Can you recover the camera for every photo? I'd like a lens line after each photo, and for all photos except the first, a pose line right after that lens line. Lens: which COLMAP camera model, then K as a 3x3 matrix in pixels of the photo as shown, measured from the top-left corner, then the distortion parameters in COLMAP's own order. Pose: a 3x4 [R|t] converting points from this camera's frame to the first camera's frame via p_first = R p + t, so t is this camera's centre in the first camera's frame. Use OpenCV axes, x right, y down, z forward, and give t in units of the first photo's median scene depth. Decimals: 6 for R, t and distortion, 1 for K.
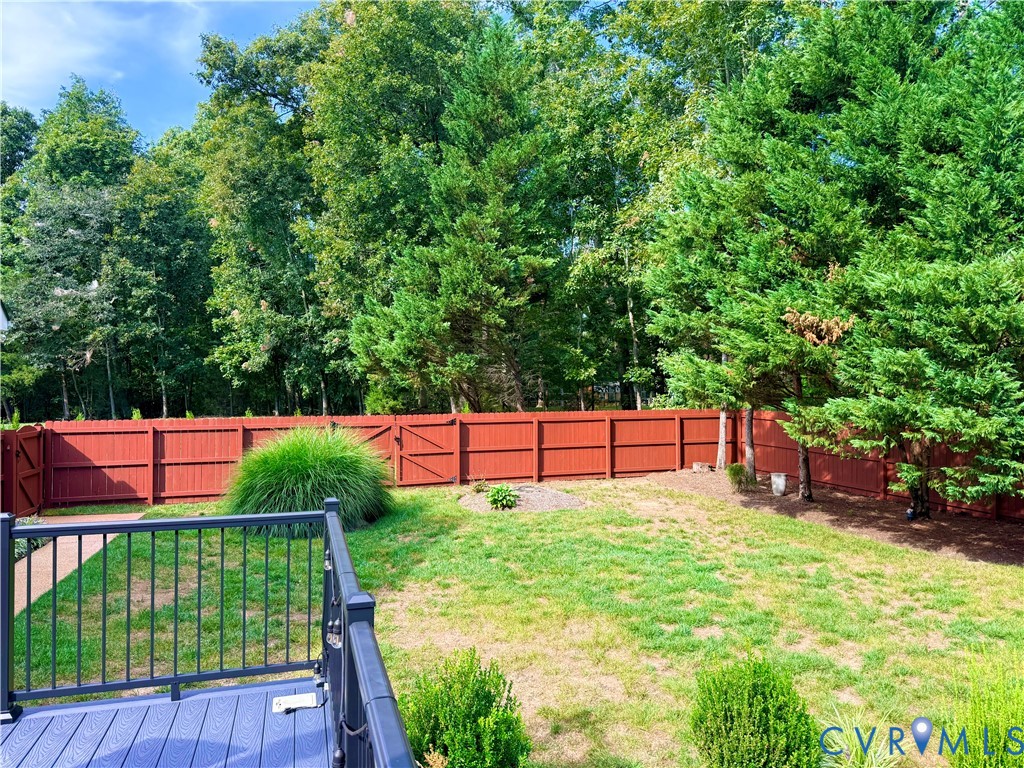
lens RADIAL K [[702.7, 0, 521.8], [0, 702.7, 385.2], [0, 0, 1]] dist [0.073197, -0.095803]
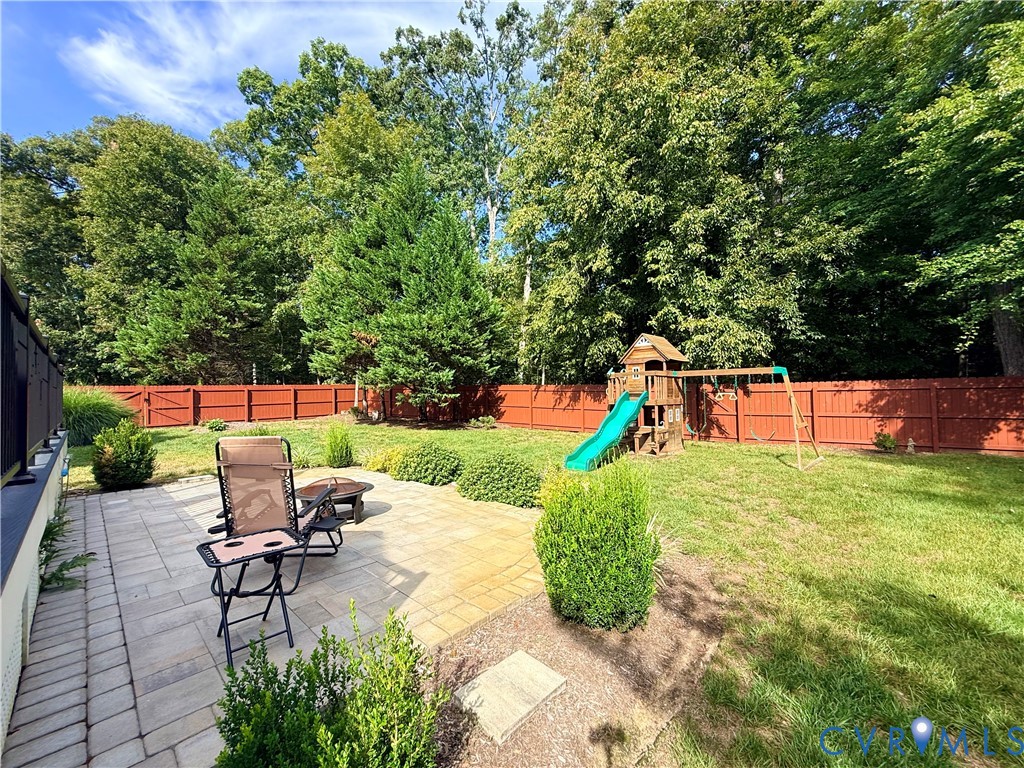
lens RADIAL K [[398.5, 0, 504.1], [0, 398.5, 383.5], [0, 0, 1]] dist [-0.003768, 0.000605]
pose [[0.872082, -0.006928, 0.489312, 0.111744], [0.015496, 0.999789, -0.013463, 0.065965], [-0.489115, 0.019323, 0.872005, -0.274099]]
